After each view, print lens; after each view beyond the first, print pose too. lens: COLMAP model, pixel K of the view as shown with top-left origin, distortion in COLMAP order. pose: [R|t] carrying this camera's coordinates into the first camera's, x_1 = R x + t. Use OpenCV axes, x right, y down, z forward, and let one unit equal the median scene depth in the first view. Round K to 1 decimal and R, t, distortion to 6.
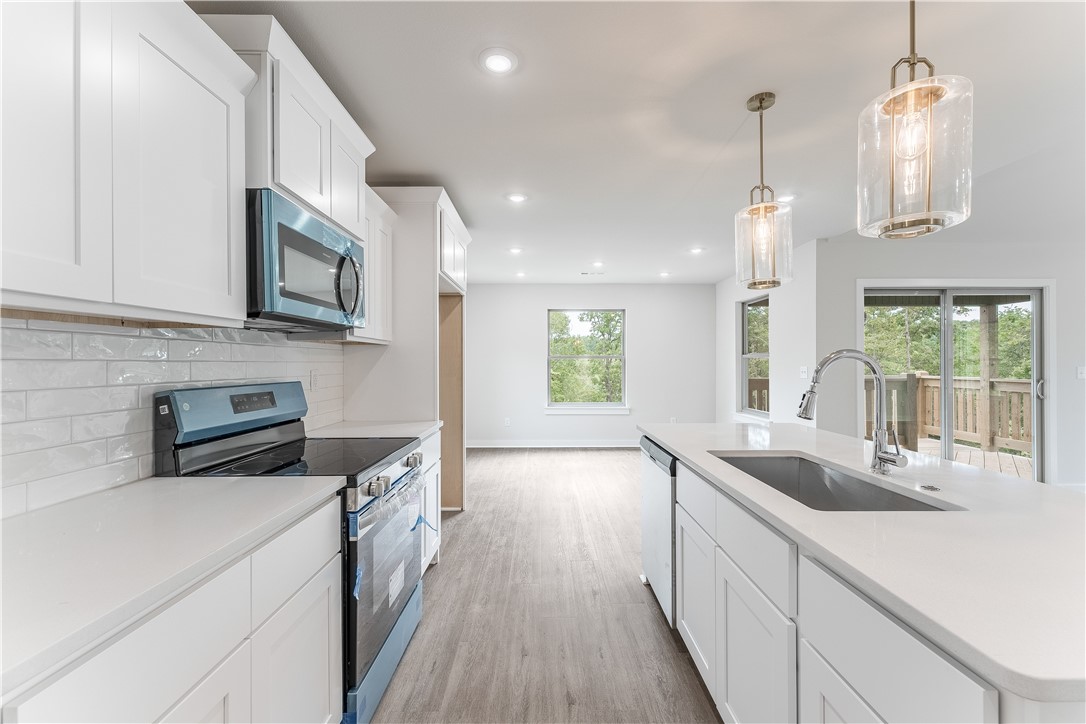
lens RADIAL K [[443.4, 0, 546.9], [0, 443.4, 359.9], [0, 0, 1]] dist [0.002639, -0.000134]
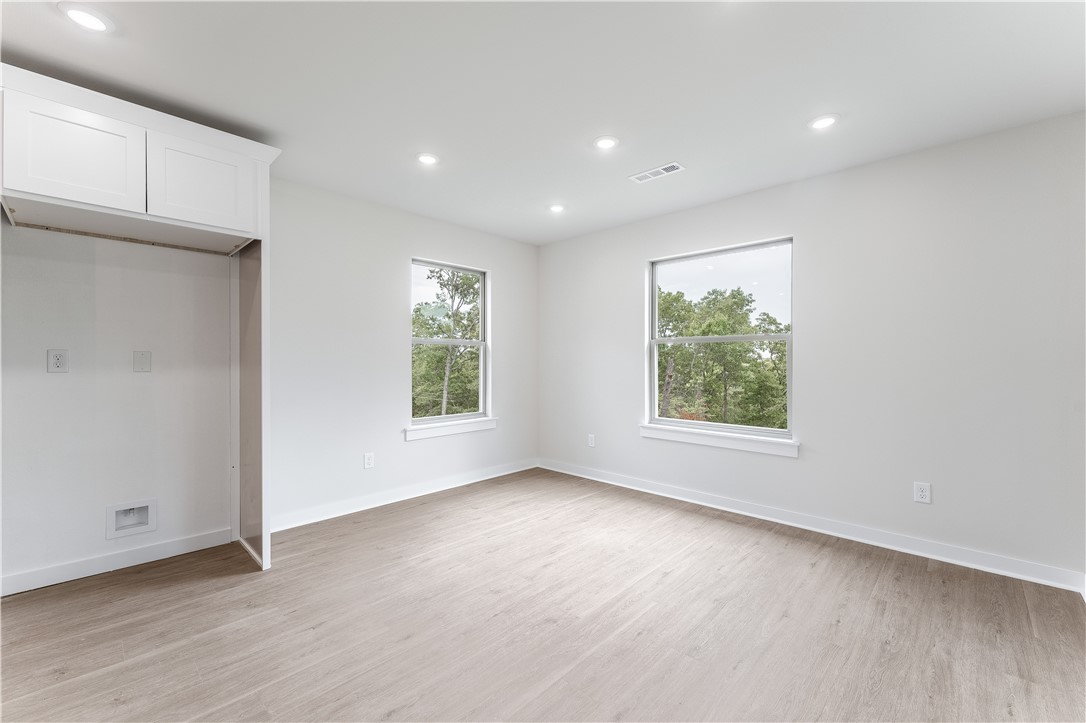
lens RADIAL K [[443.4, 0, 545.3], [0, 443.4, 361.0], [0, 0, 1]] dist [0.002639, -0.000134]
pose [[0.711275, 0.003949, -0.702903, 0.907230], [-0.000453, 0.999987, 0.005160, 0.045872], [0.702914, -0.003352, 0.711267, 1.331418]]
